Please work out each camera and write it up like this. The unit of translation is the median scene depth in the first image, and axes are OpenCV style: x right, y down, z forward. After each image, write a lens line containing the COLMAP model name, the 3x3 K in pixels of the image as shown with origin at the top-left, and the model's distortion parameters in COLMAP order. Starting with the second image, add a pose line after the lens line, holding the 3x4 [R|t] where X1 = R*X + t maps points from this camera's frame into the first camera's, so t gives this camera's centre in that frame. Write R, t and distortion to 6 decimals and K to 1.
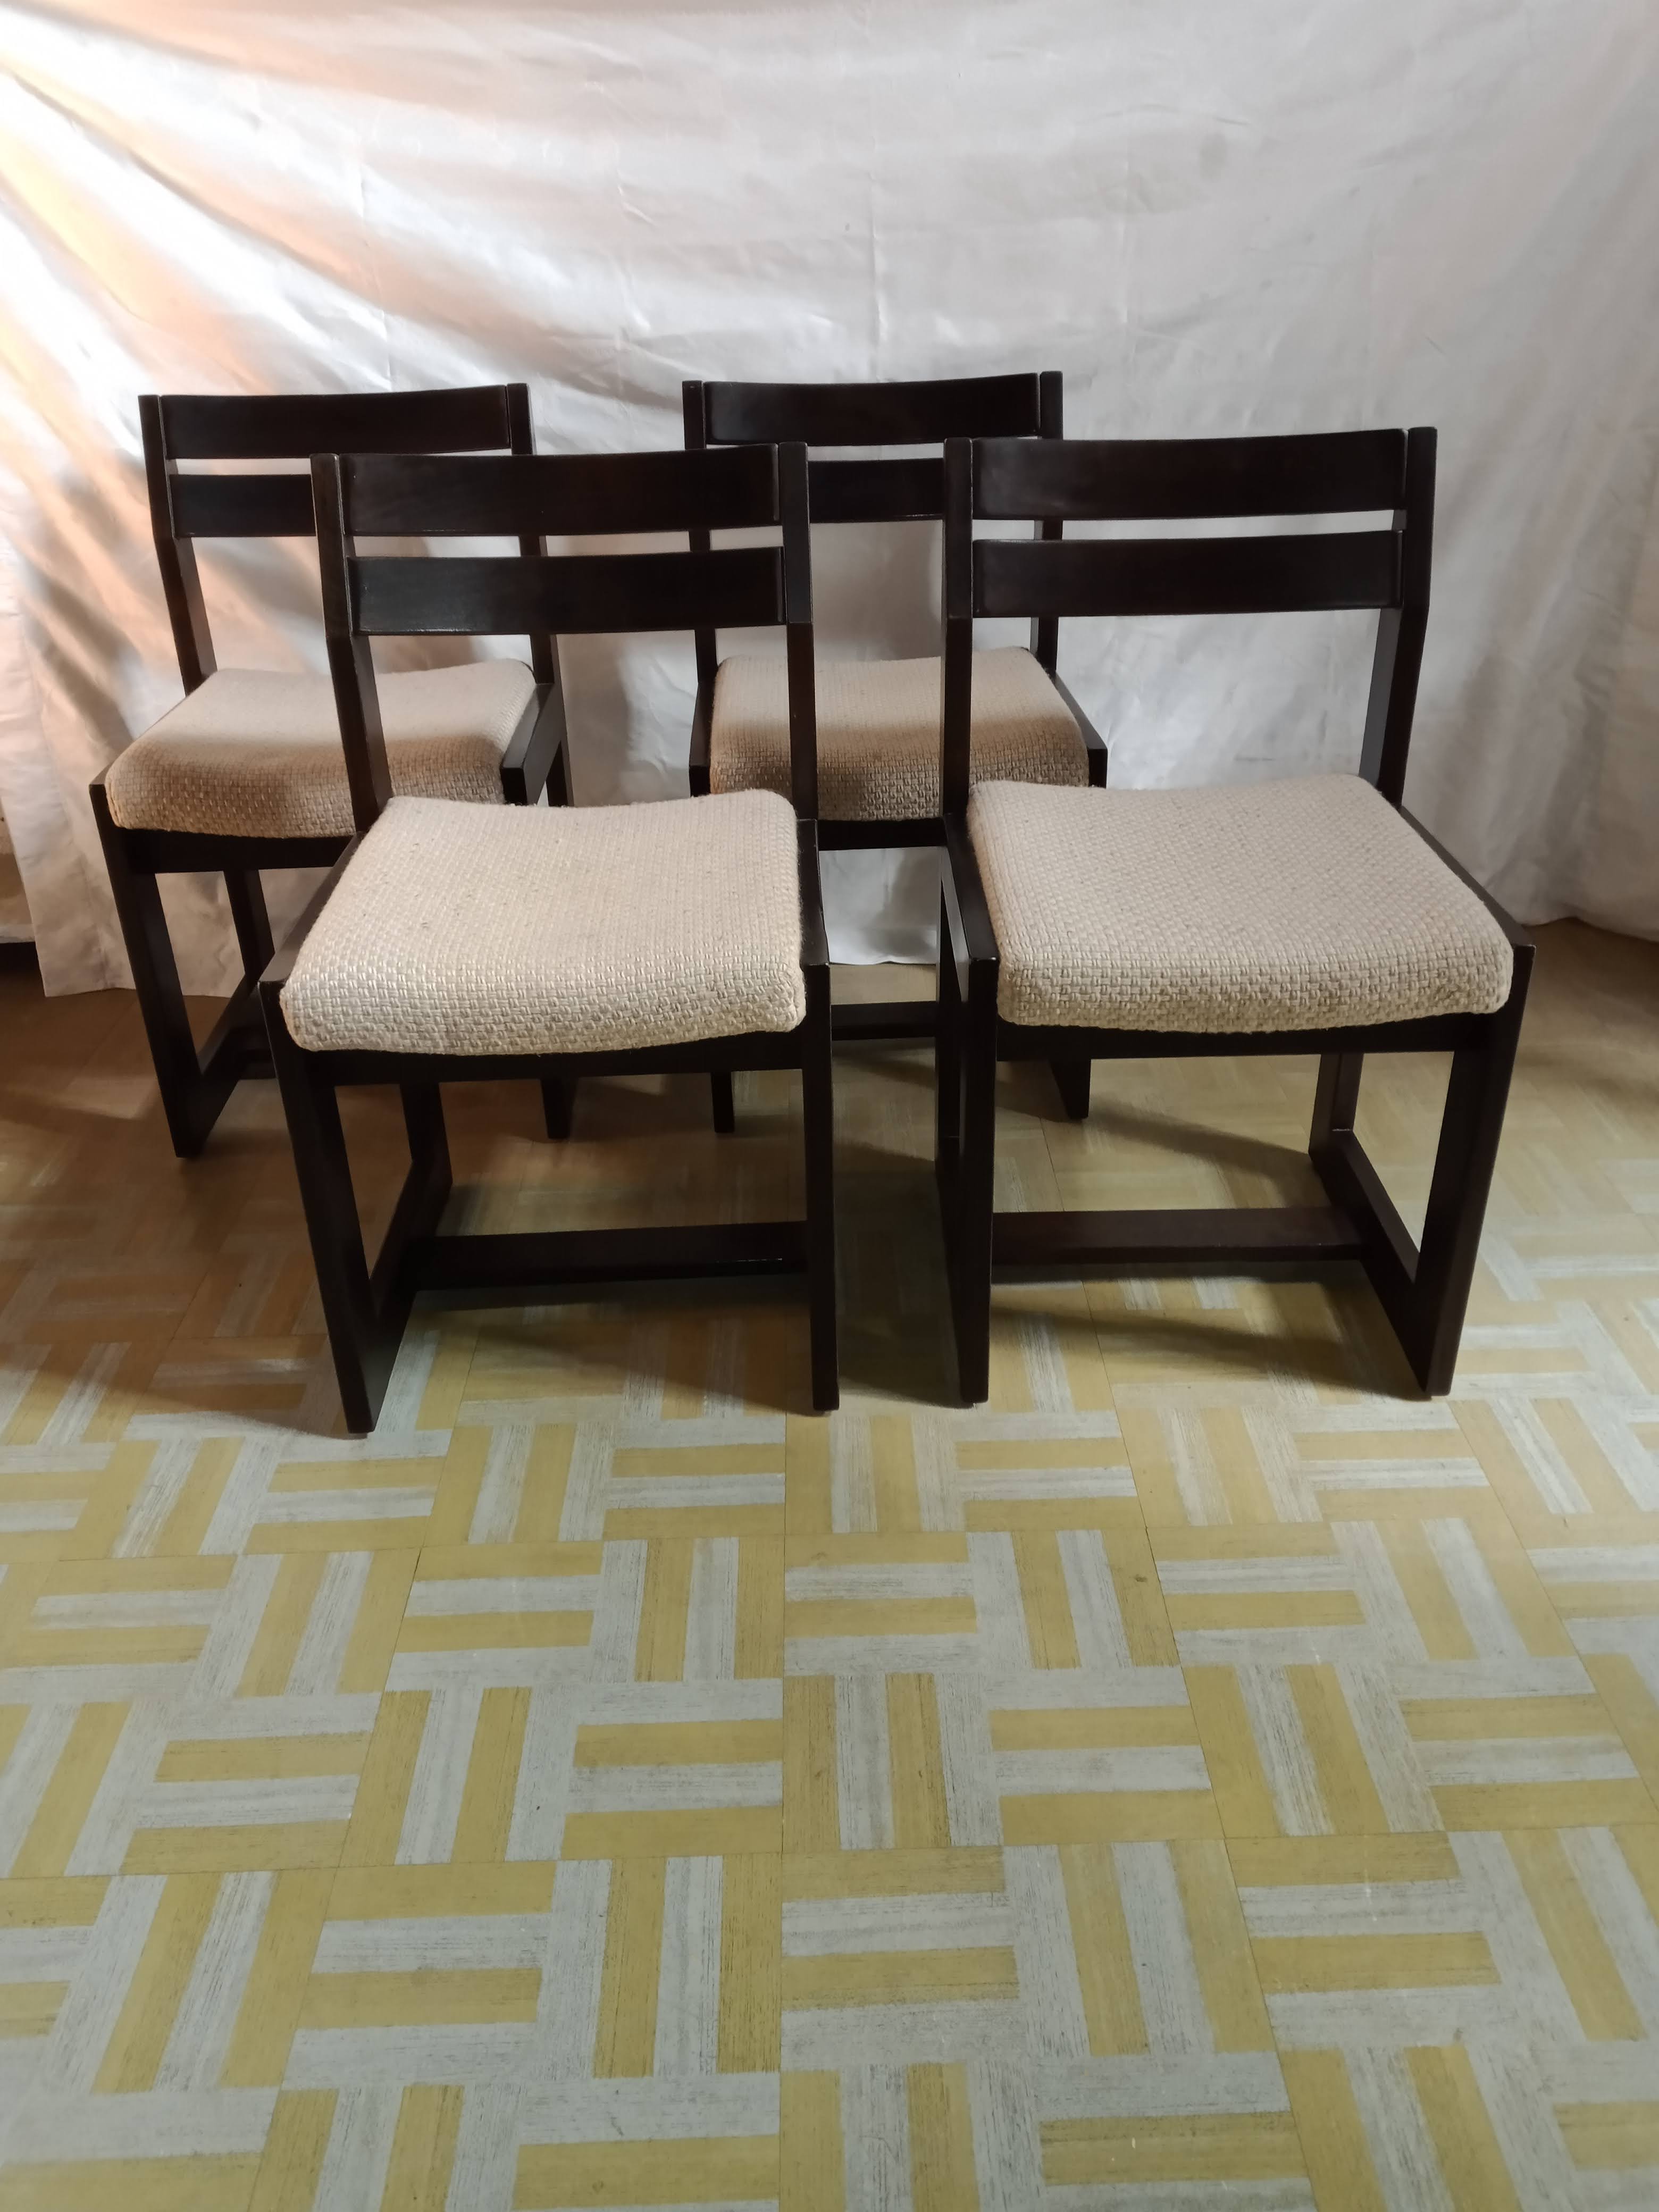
lens RADIAL K [[1722.8, 0, 838.5], [0, 1722.8, 1101.4], [0, 0, 1]] dist [0.009409, -0.025374]
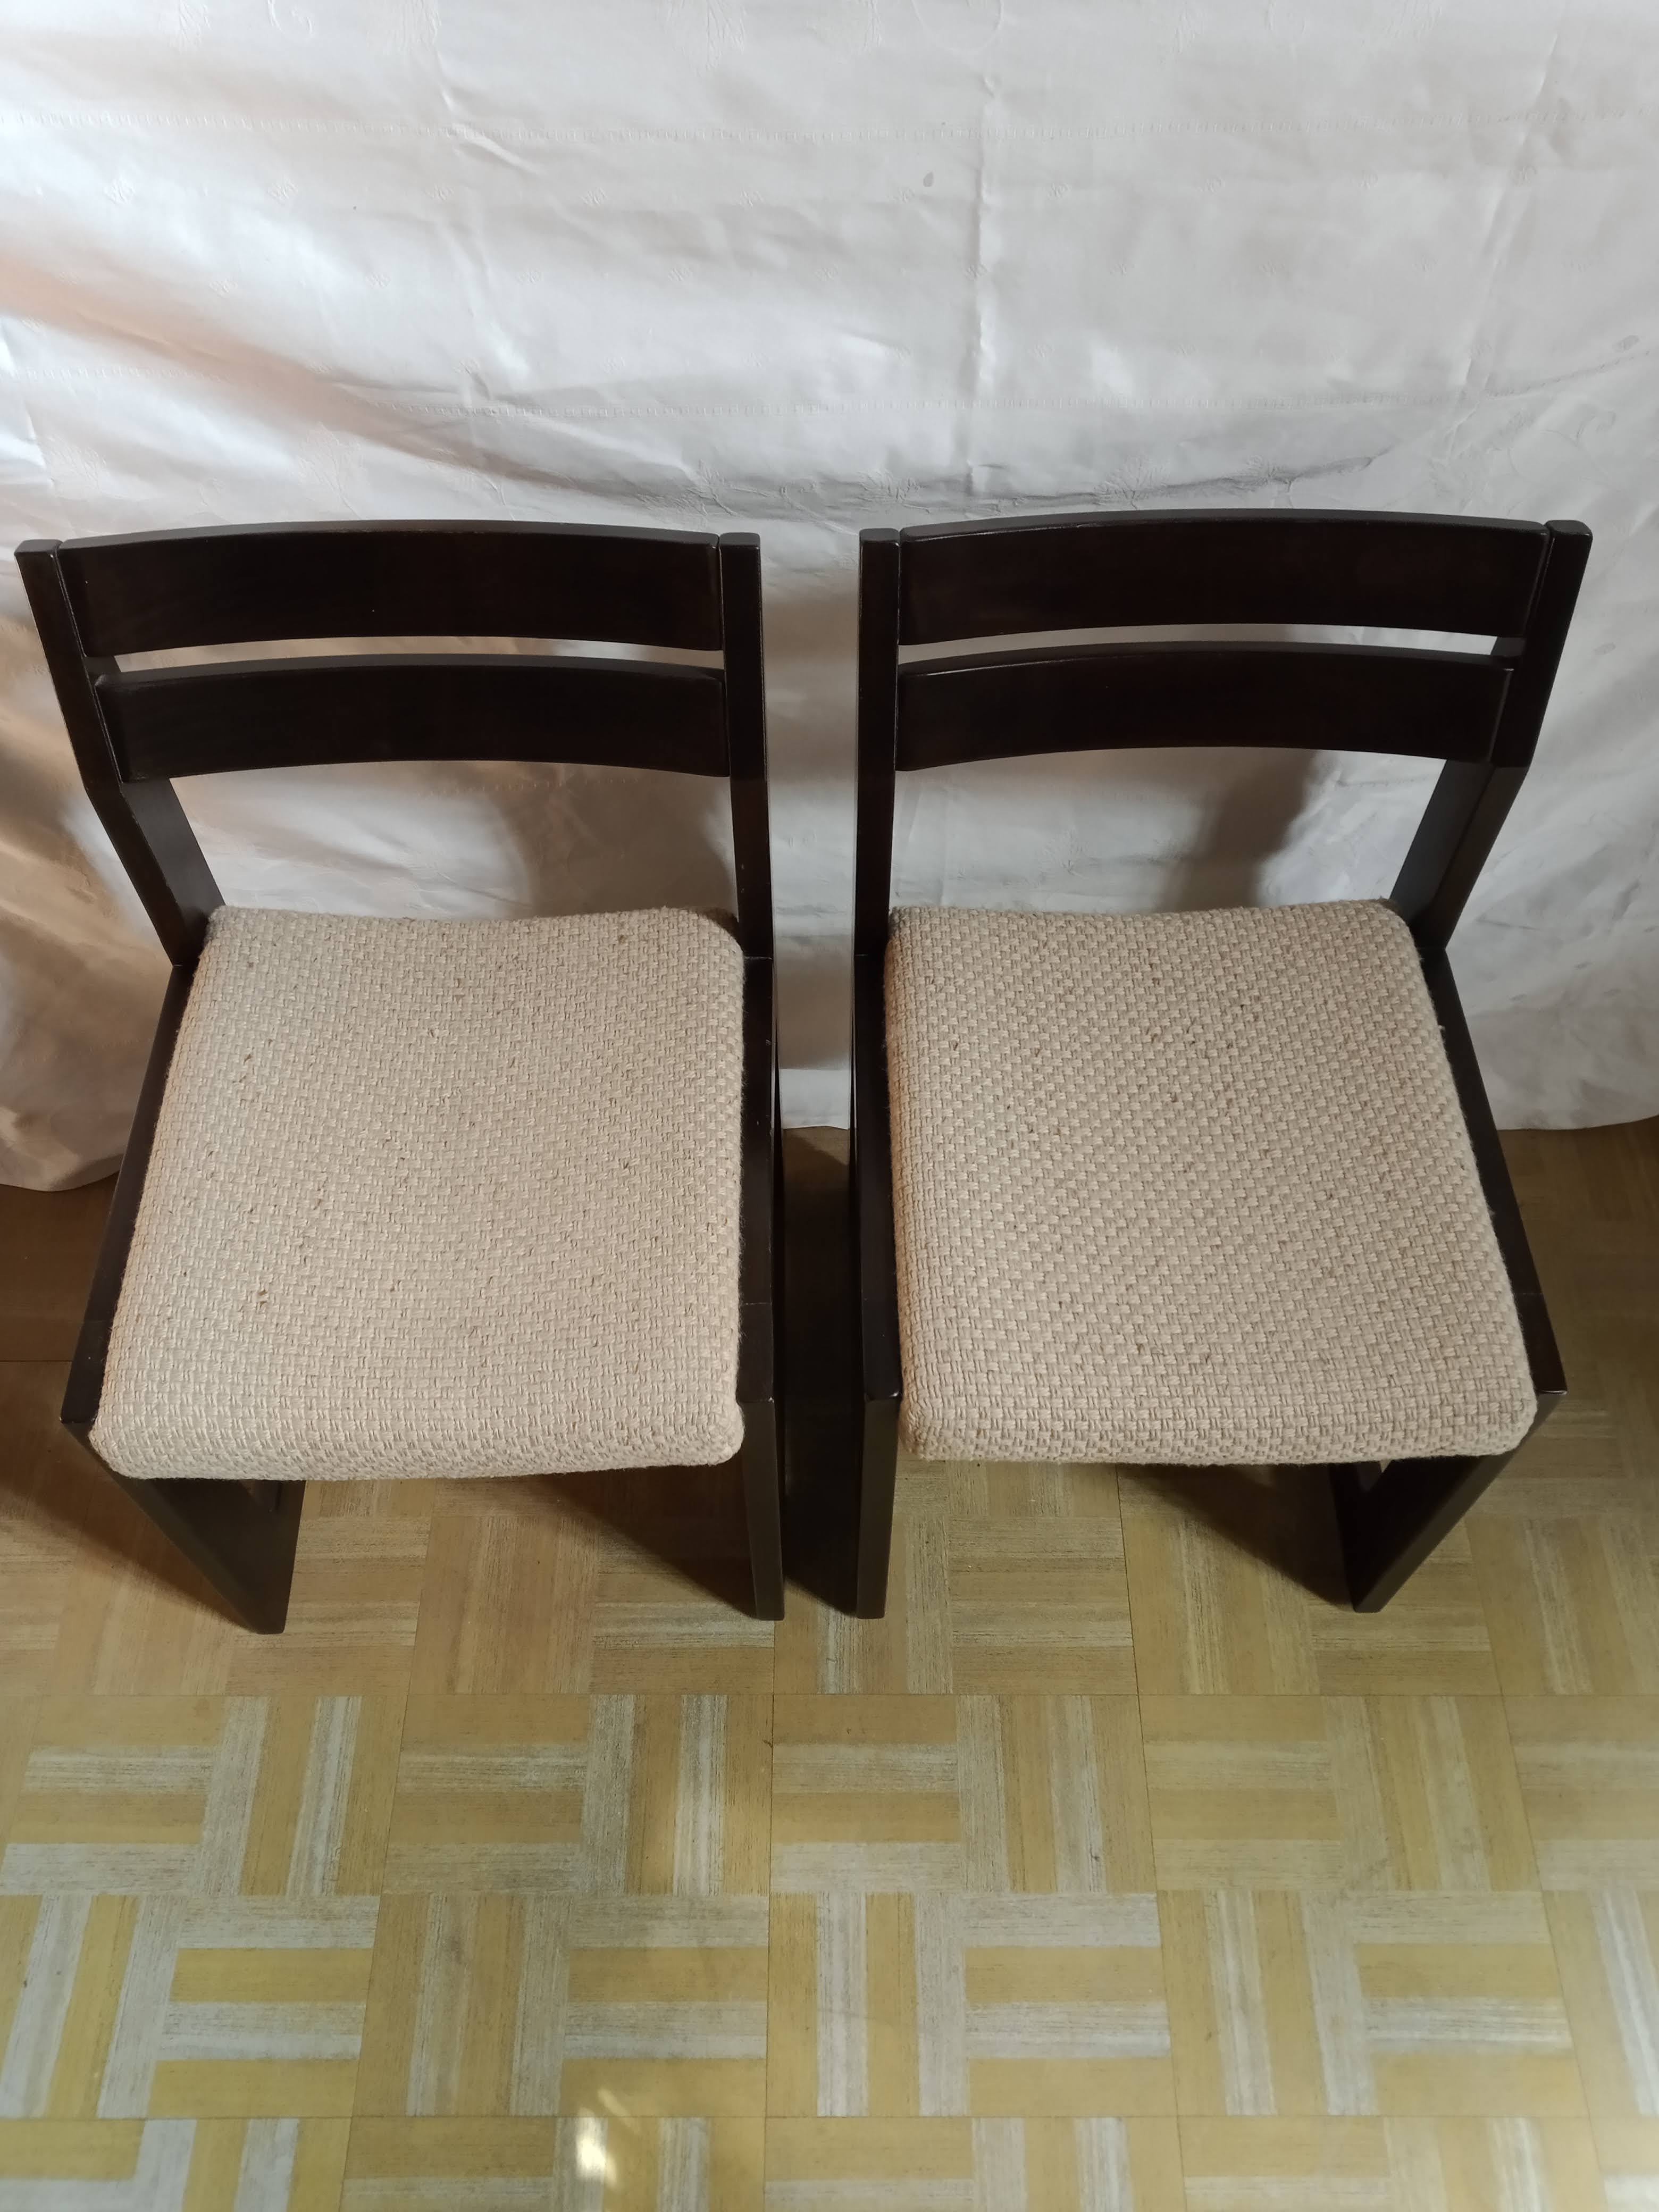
lens RADIAL K [[1722.8, 0, 840.1], [0, 1722.8, 1102.3], [0, 0, 1]] dist [0.009409, -0.025374]
pose [[0.999448, 0.031489, 0.010585, -0.016716], [-0.032796, 0.884523, 0.465343, -0.509824], [0.005291, -0.465433, 0.885067, 0.462544]]
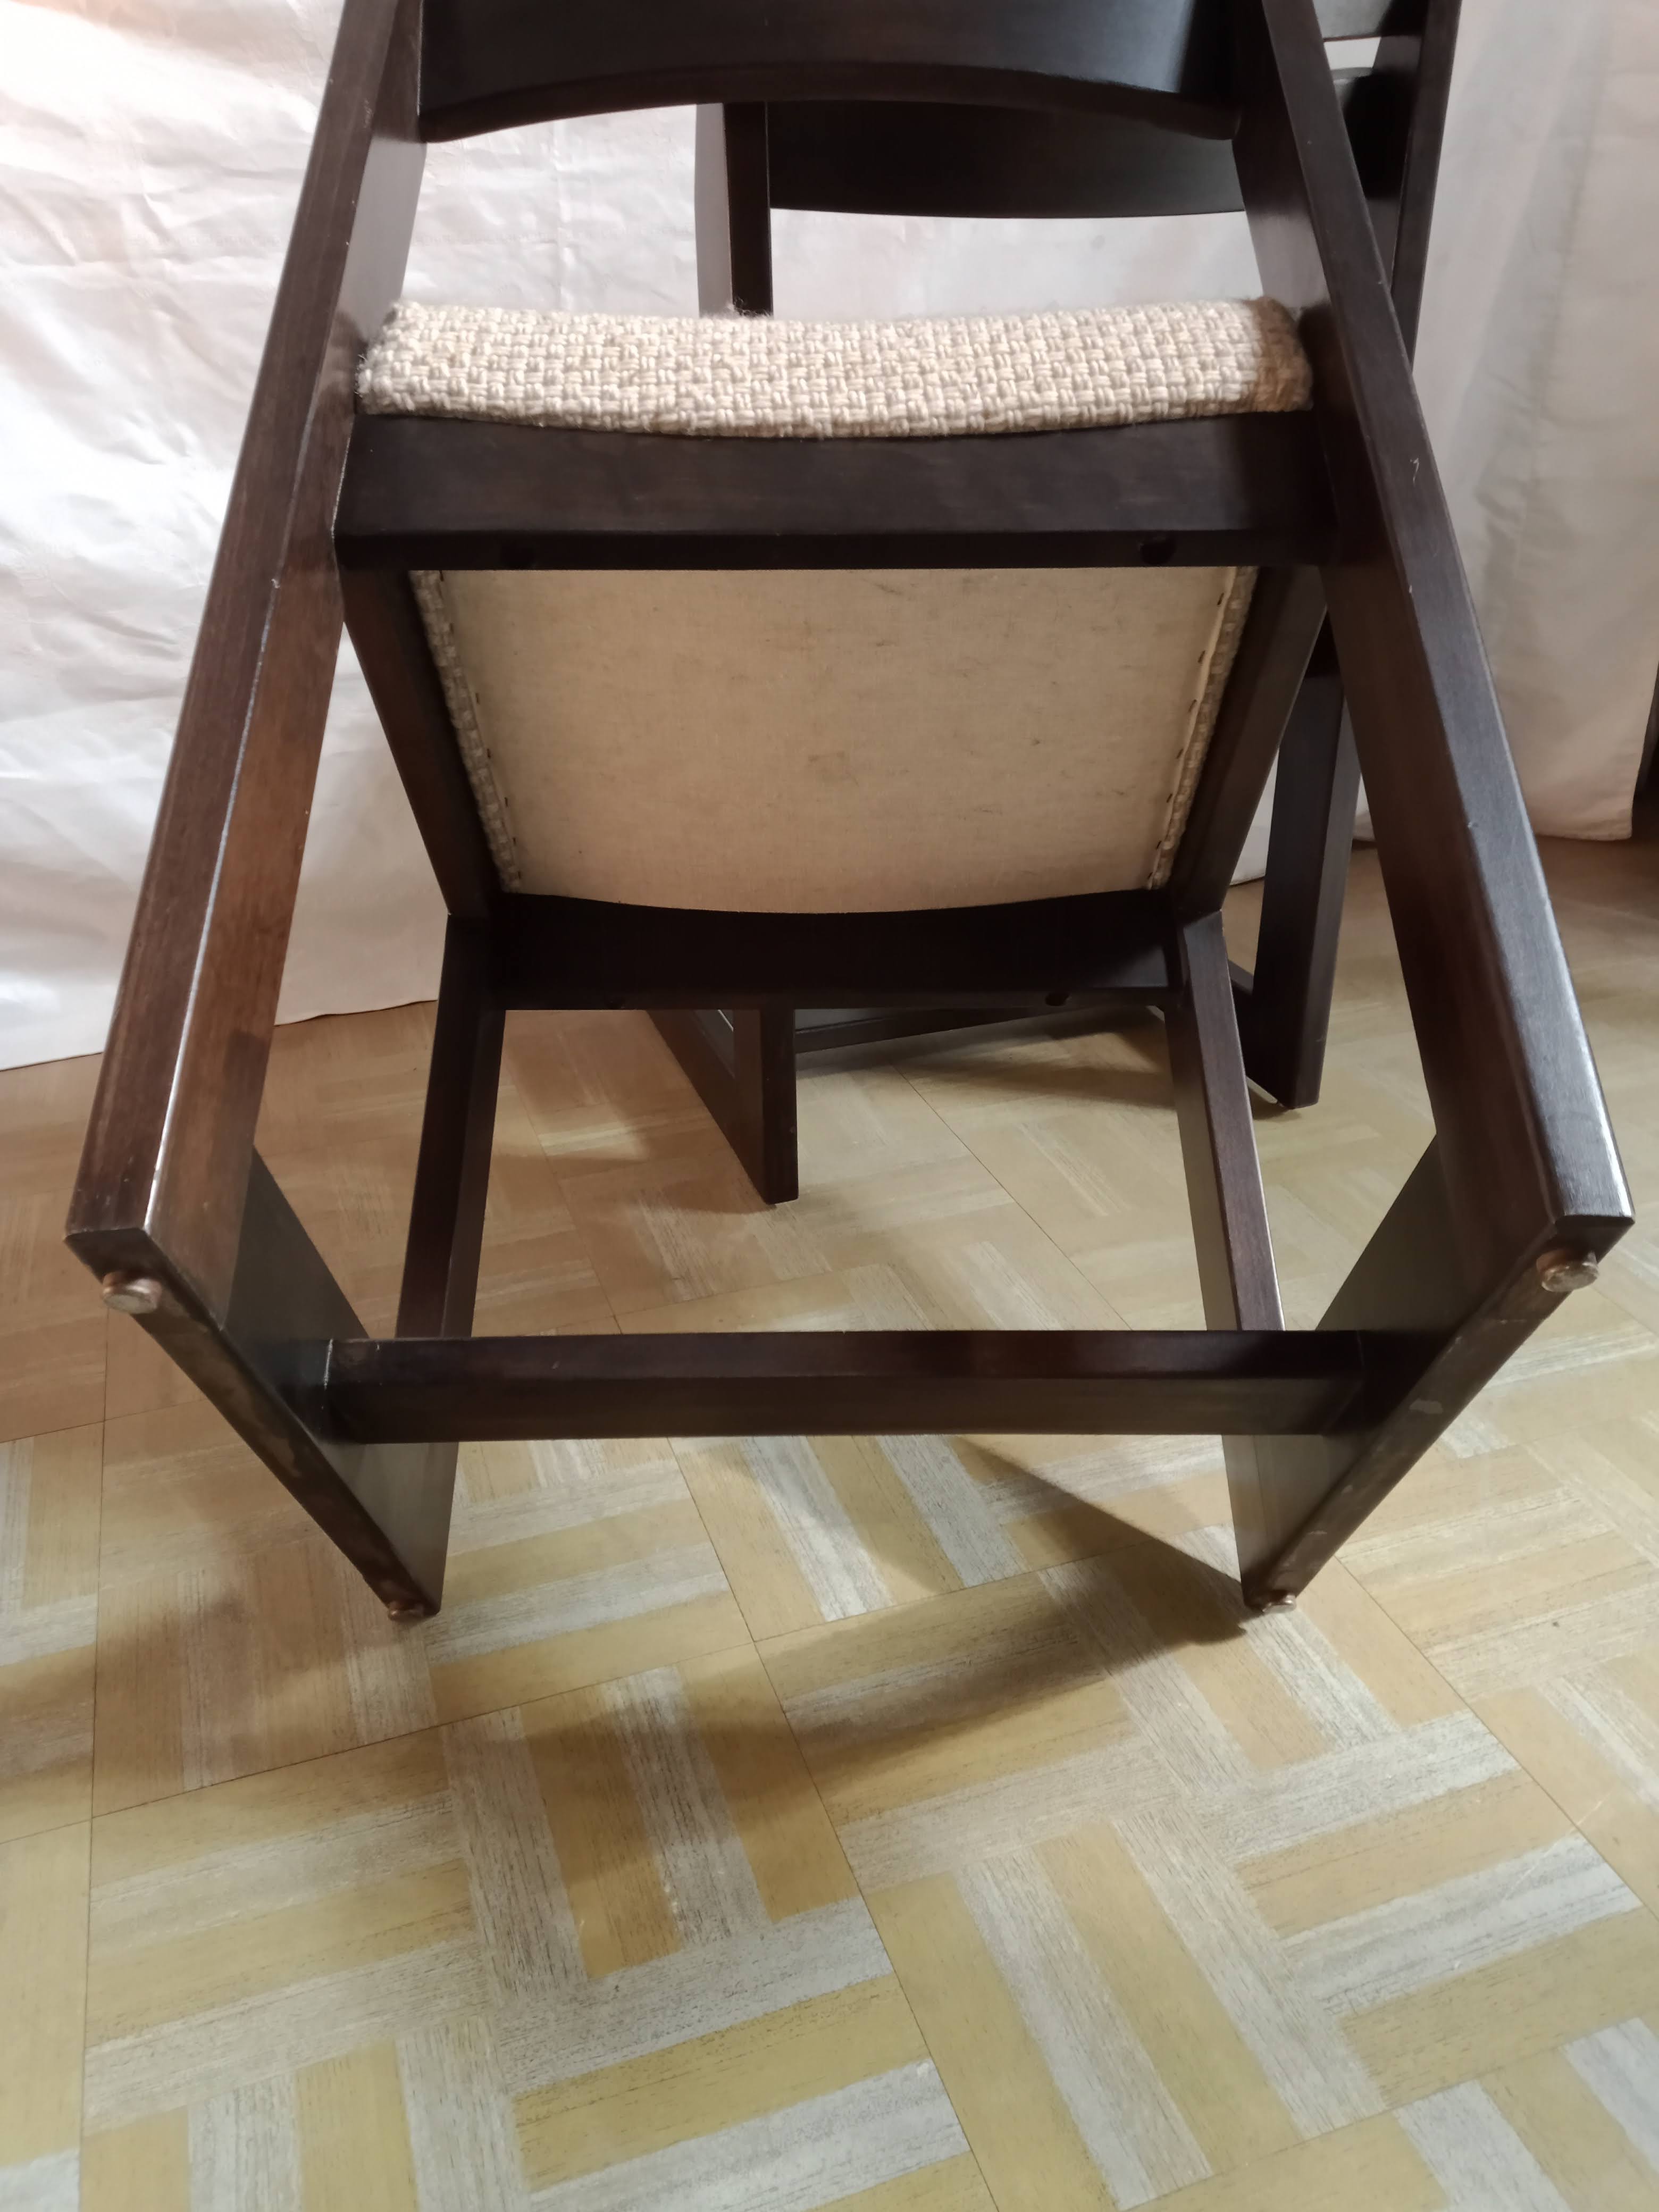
lens RADIAL K [[1722.8, 0, 838.6], [0, 1722.8, 1105.1], [0, 0, 1]] dist [0.009409, -0.025374]
pose [[0.948338, -0.134428, 0.287373, -0.108292], [0.144690, 0.989368, -0.014671, -0.012833], [-0.282346, 0.055493, 0.957706, 0.432330]]
